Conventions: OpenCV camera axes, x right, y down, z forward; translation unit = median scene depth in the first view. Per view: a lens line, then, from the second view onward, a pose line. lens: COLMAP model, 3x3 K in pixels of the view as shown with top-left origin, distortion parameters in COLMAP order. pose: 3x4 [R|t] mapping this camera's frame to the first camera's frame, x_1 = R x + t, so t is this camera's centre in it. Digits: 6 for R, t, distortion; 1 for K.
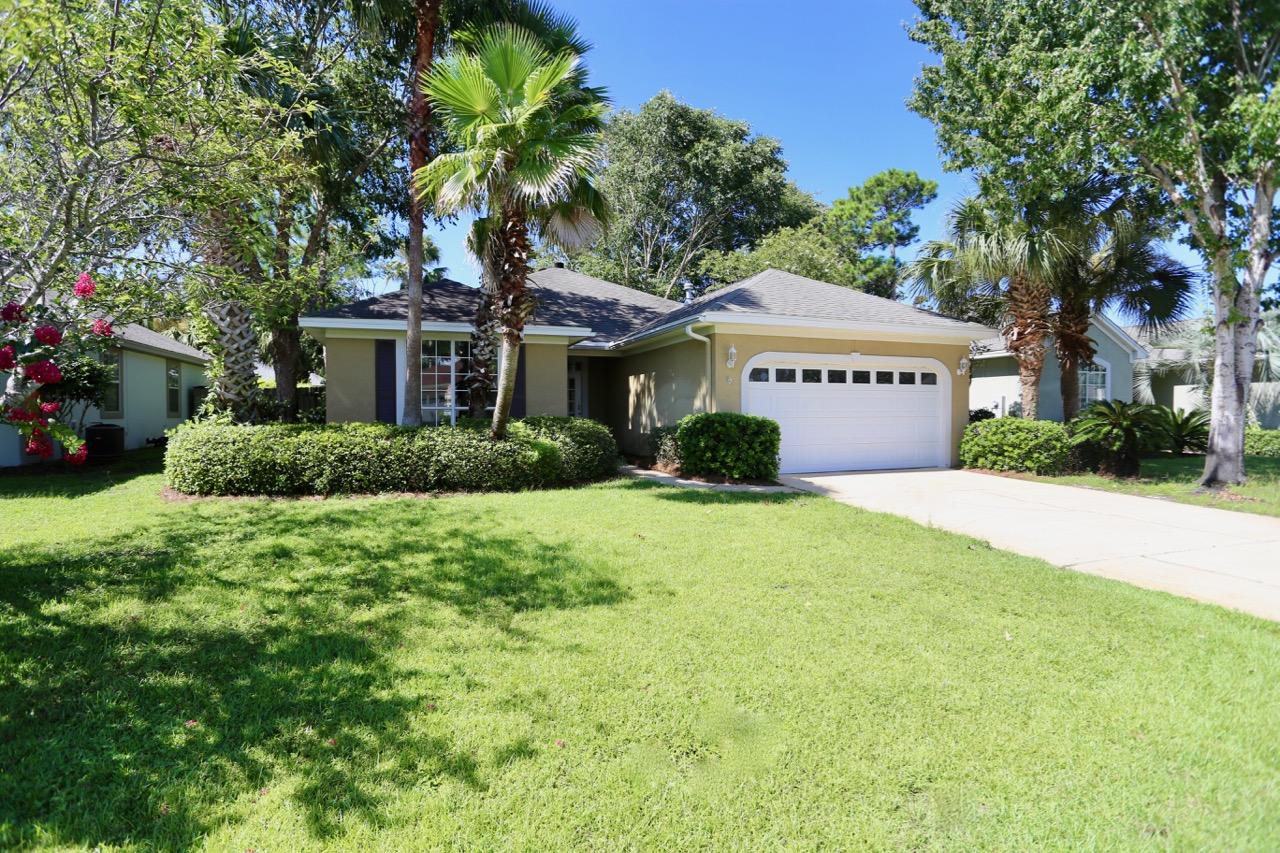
lens RADIAL K [[619.3, 0, 637.6], [0, 619.3, 420.8], [0, 0, 1]] dist [-0.045277, 0.001169]
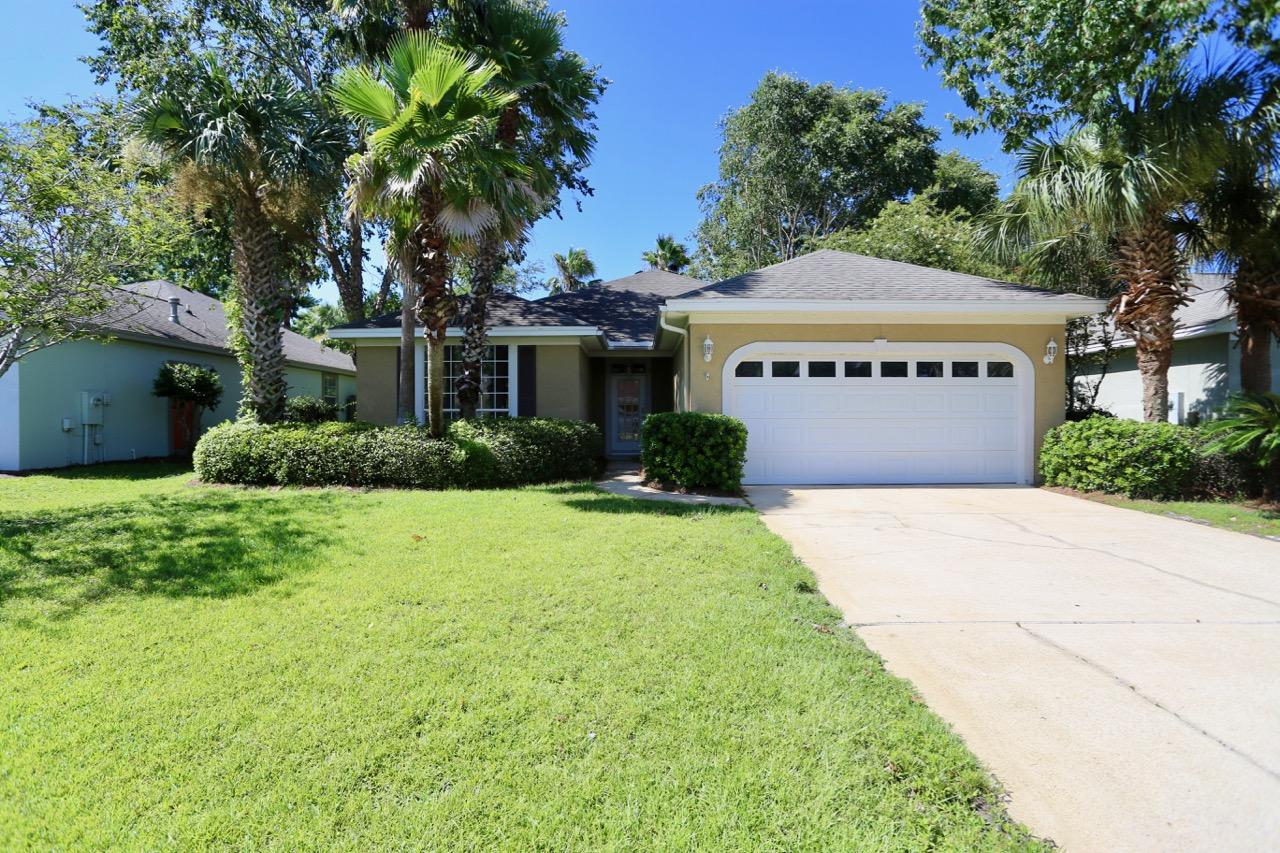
lens RADIAL K [[619.3, 0, 640.4], [0, 619.3, 424.5], [0, 0, 1]] dist [-0.045277, 0.001169]
pose [[0.937877, 0.002406, -0.346961, 0.357808], [-0.005103, 0.999963, -0.006860, 0.010211], [0.346932, 0.008204, 0.937855, 0.133800]]
